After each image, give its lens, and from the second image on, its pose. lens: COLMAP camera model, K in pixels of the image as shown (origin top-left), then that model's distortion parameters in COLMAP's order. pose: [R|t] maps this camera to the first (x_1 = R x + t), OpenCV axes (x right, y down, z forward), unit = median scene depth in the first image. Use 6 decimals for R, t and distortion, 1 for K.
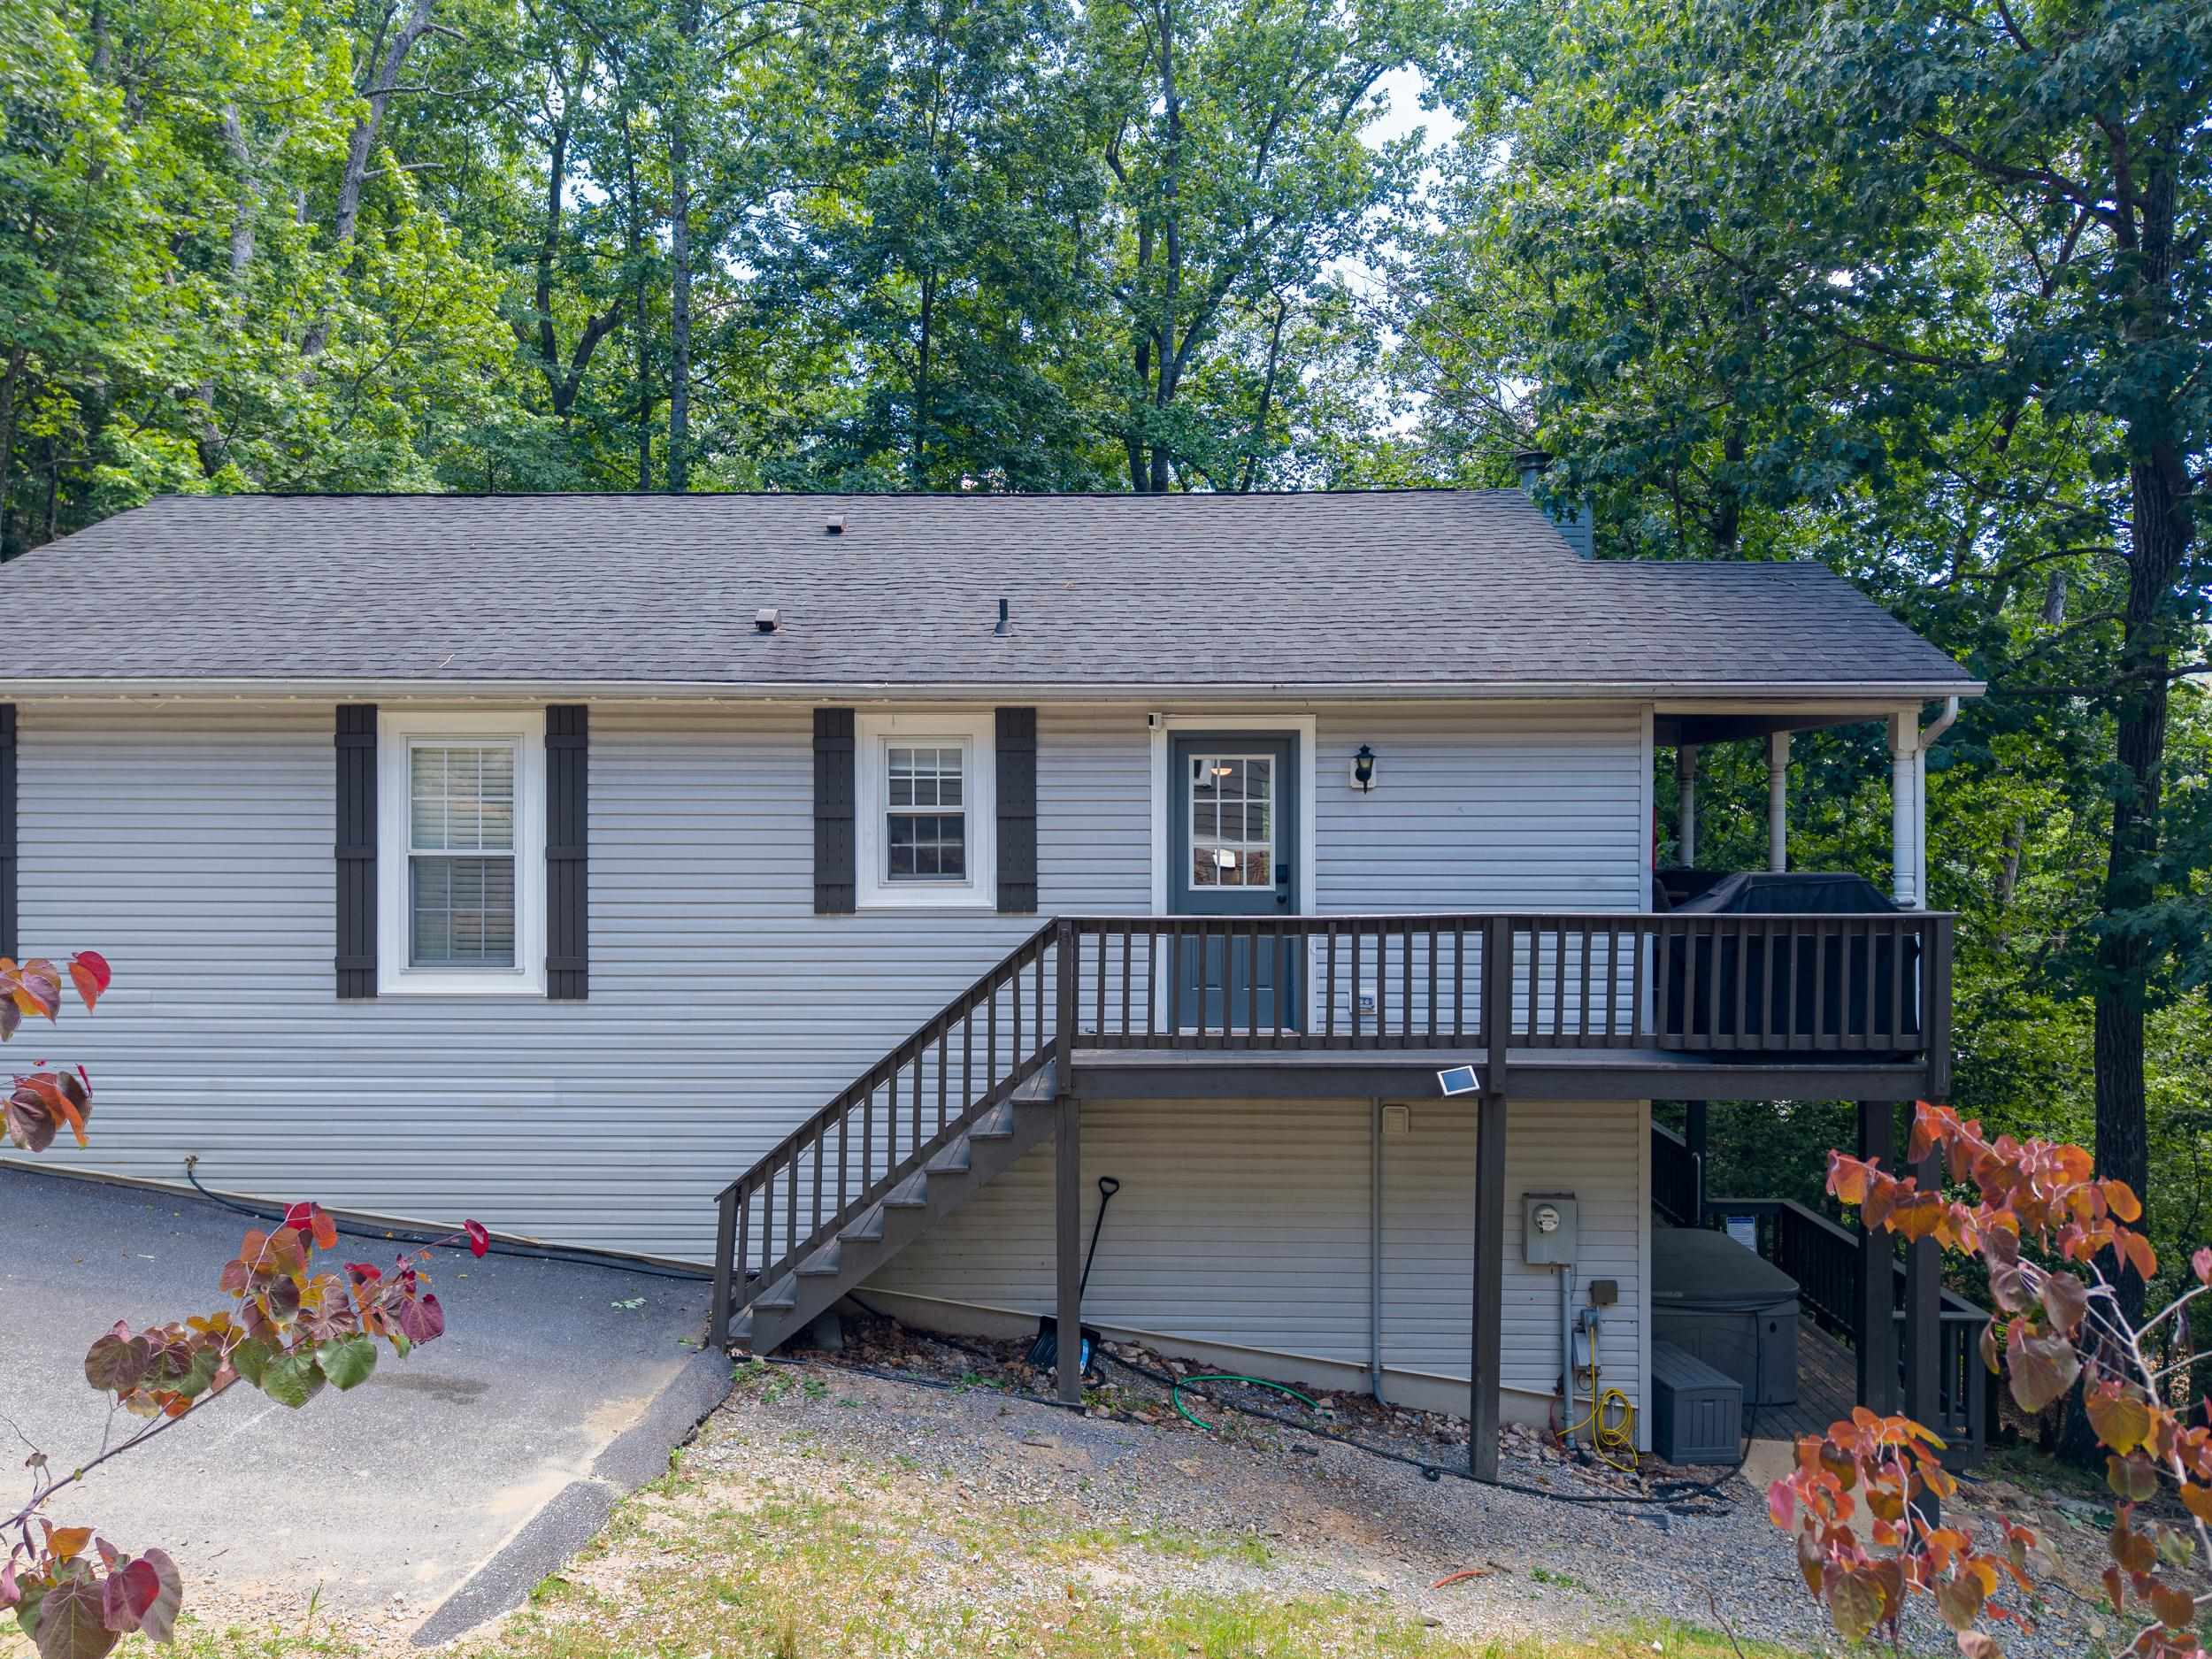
lens RADIAL K [[1519.1, 0, 1071.7], [0, 1519.1, 828.3], [0, 0, 1]] dist [0.007363, -0.000881]
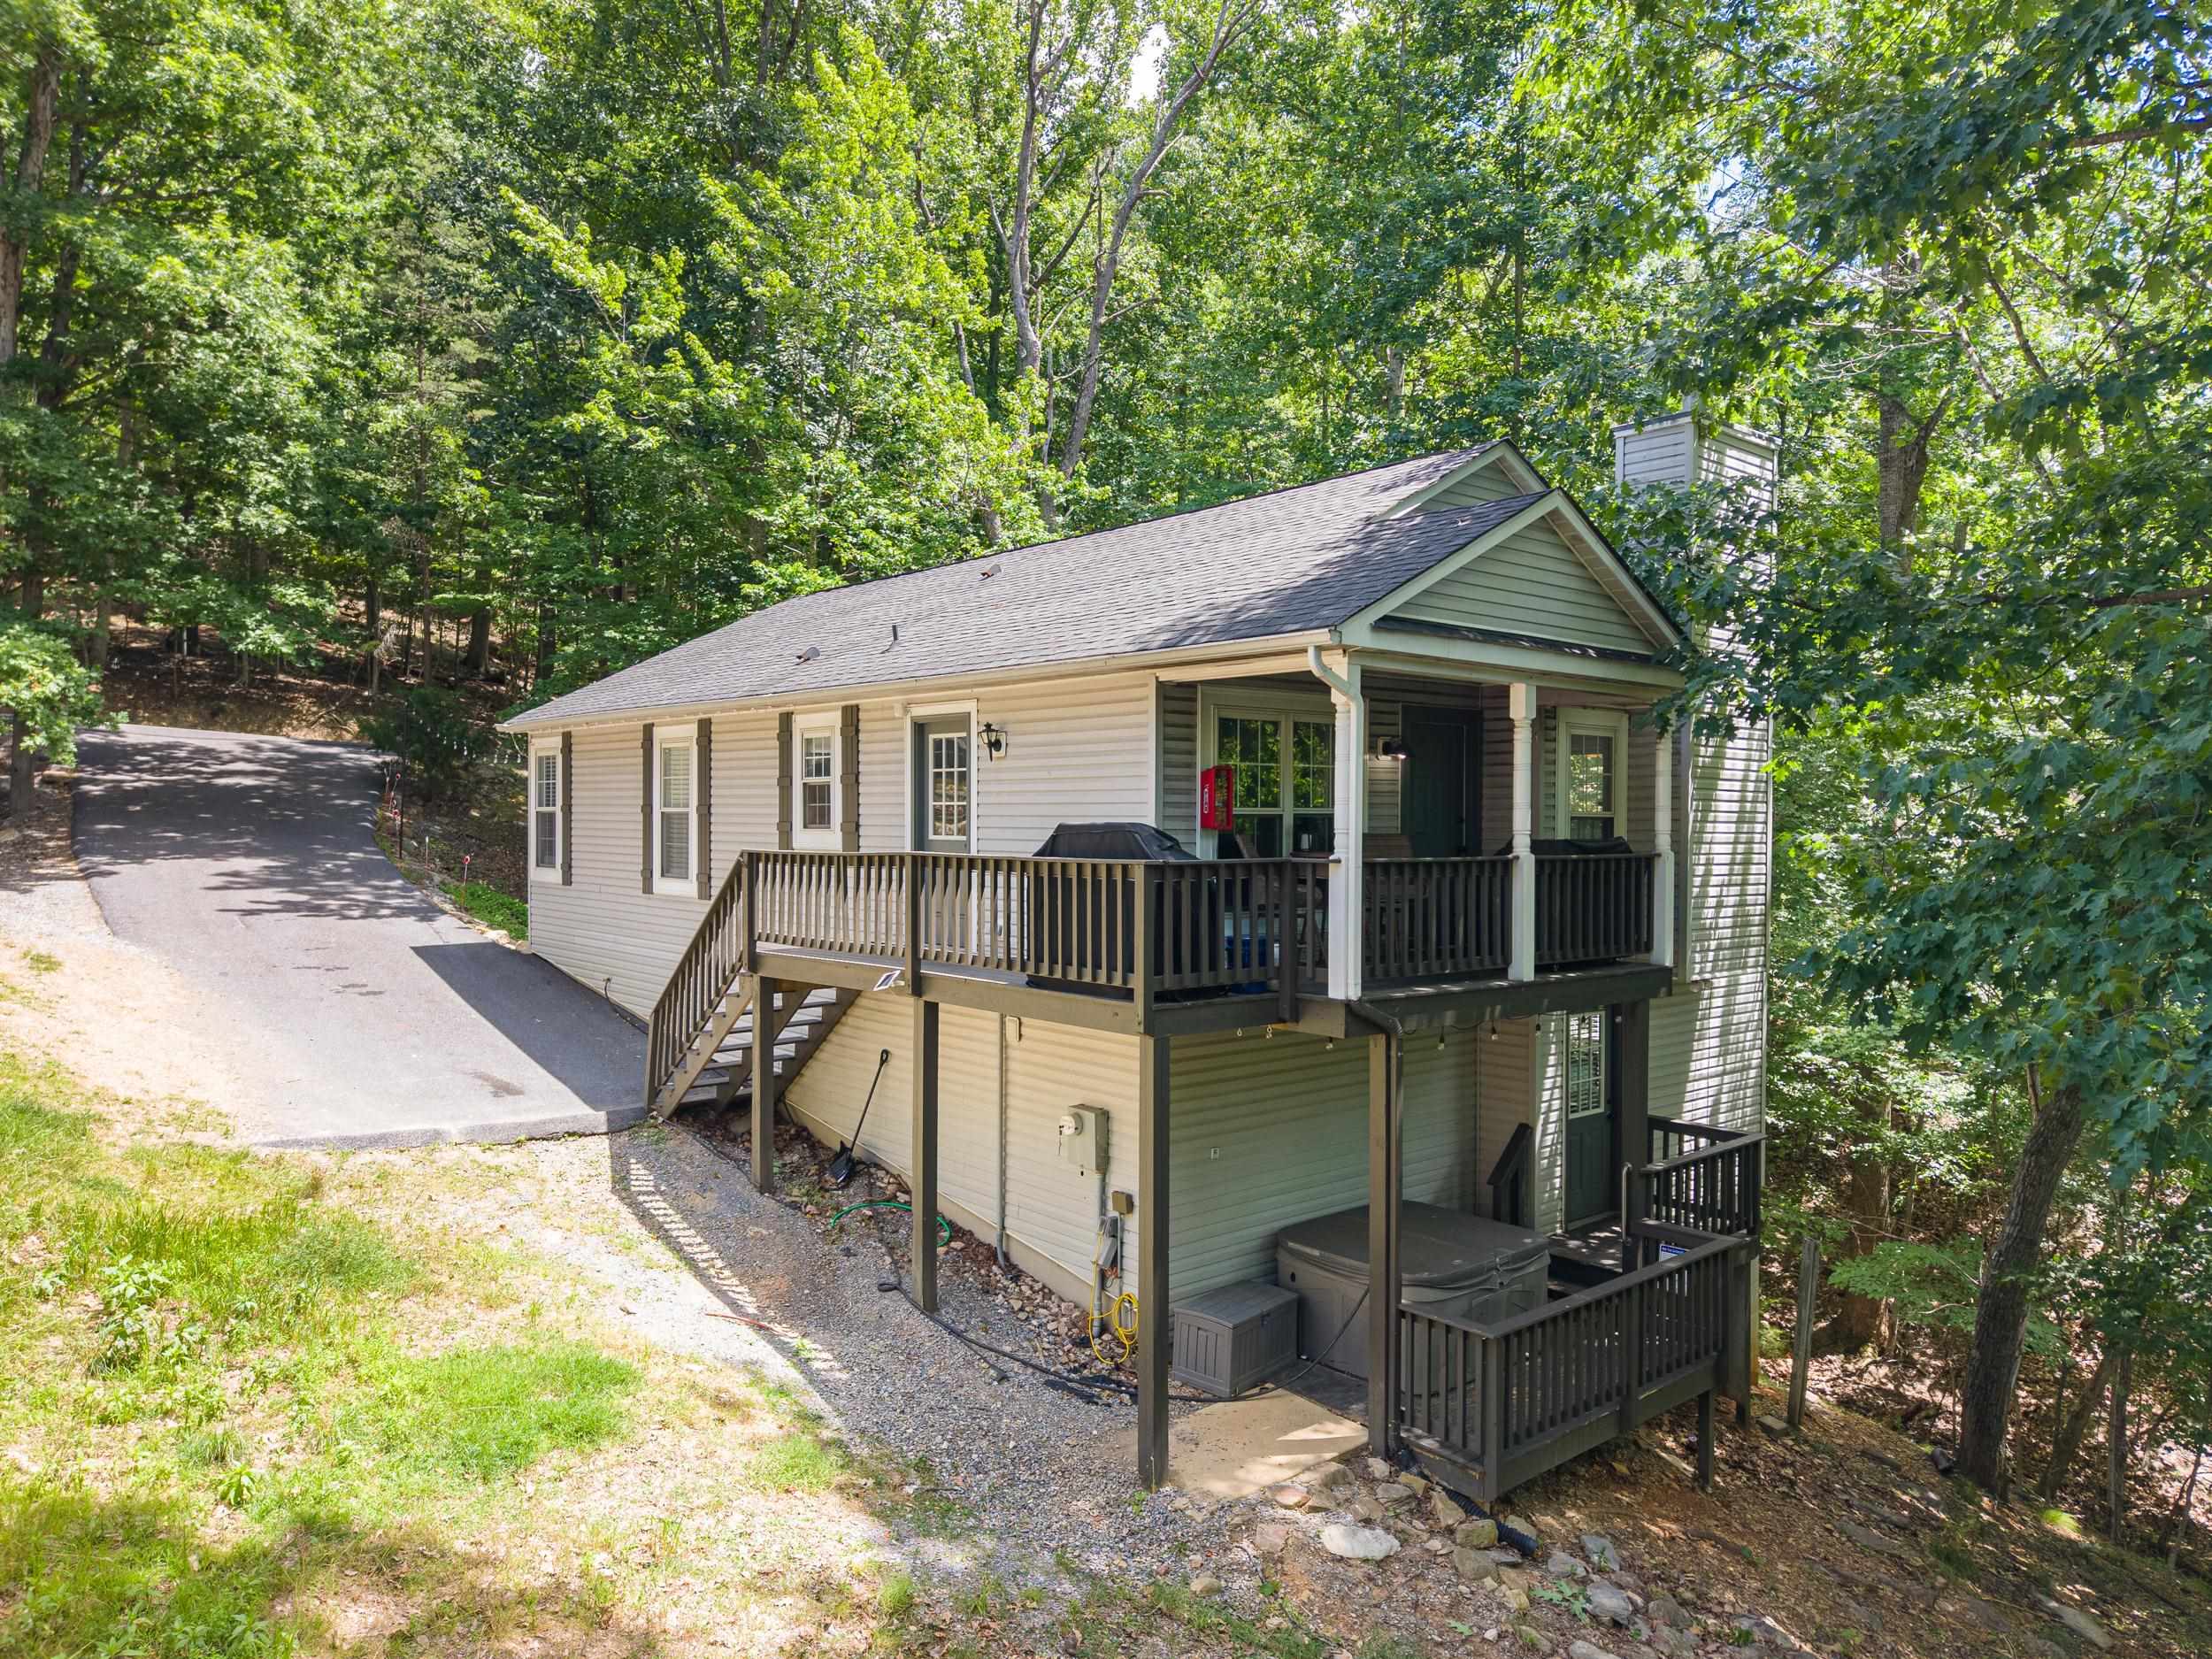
lens RADIAL K [[1519.1, 0, 1071.7], [0, 1519.1, 828.3], [0, 0, 1]] dist [0.007363, -0.000881]
pose [[0.647104, 0.007983, -0.762360, 1.157803], [-0.003686, 0.999966, 0.007342, 0.021540], [0.762393, -0.001941, 0.647111, 0.251516]]
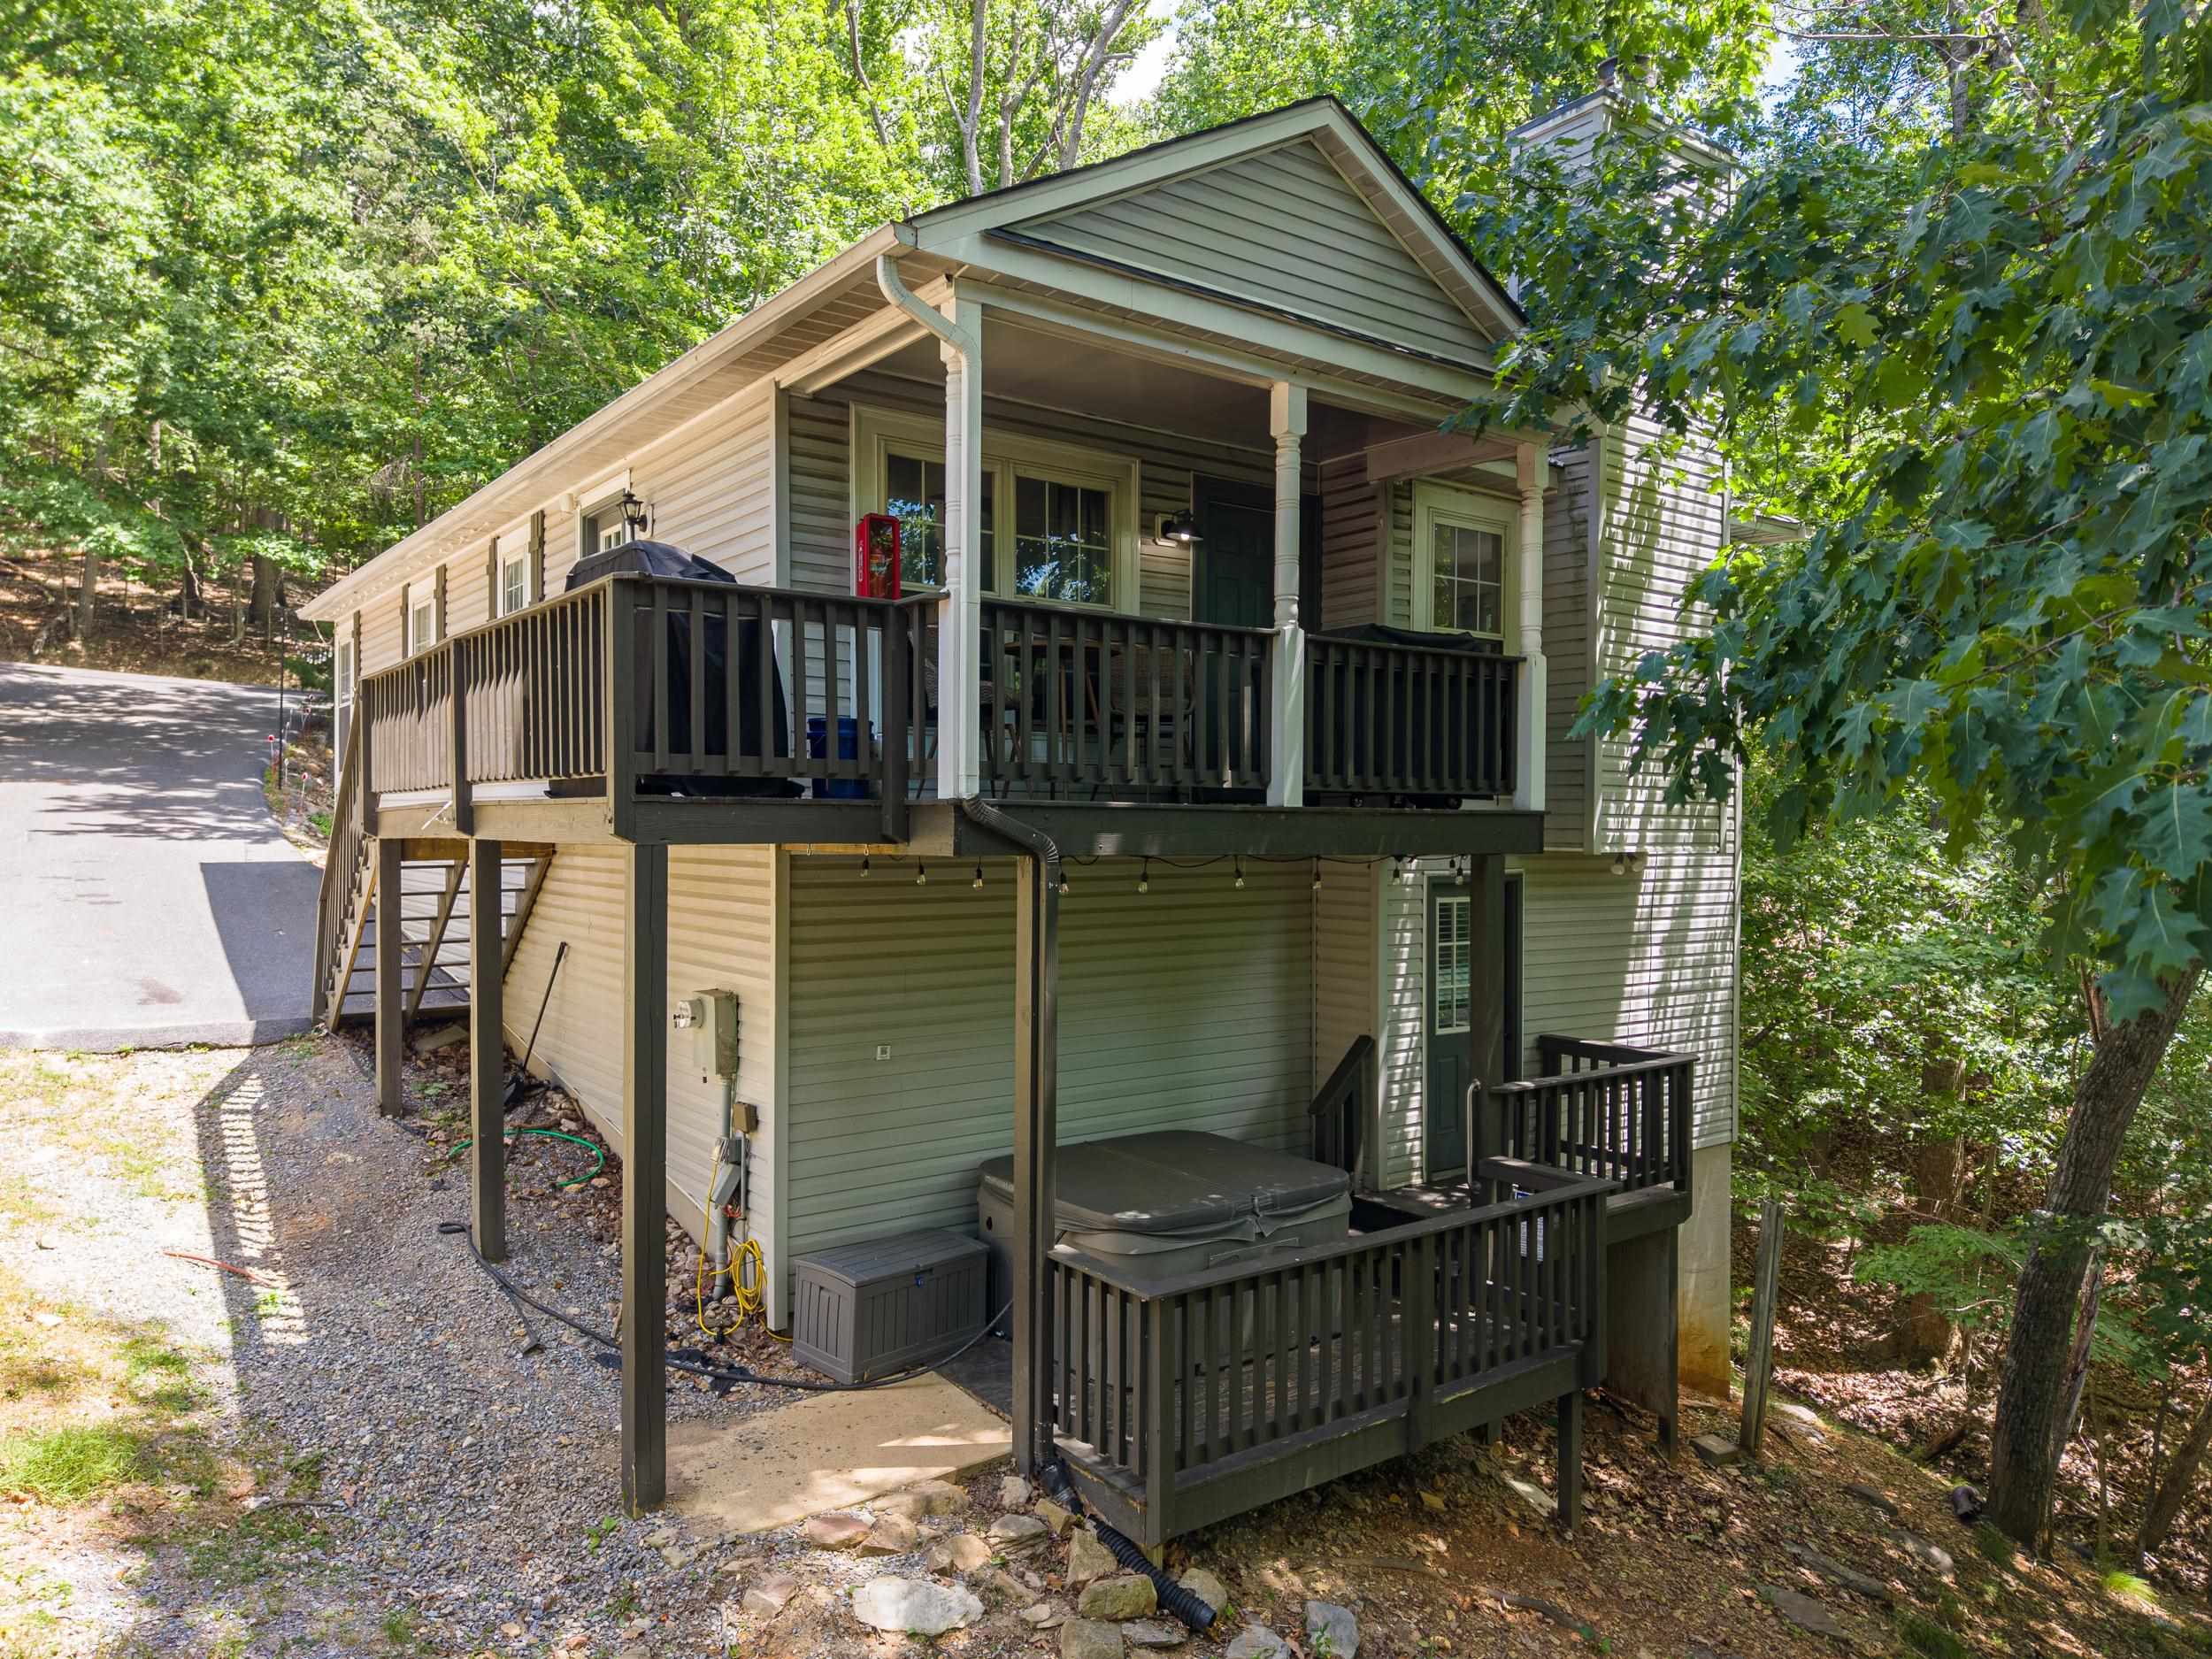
lens RADIAL K [[1519.1, 0, 1071.7], [0, 1519.1, 828.3], [0, 0, 1]] dist [0.007363, -0.000881]
pose [[0.591712, 0.006103, -0.806127, 1.095921], [-0.004282, 0.999981, 0.004427, 0.140156], [0.806138, 0.000833, 0.591727, 0.640791]]
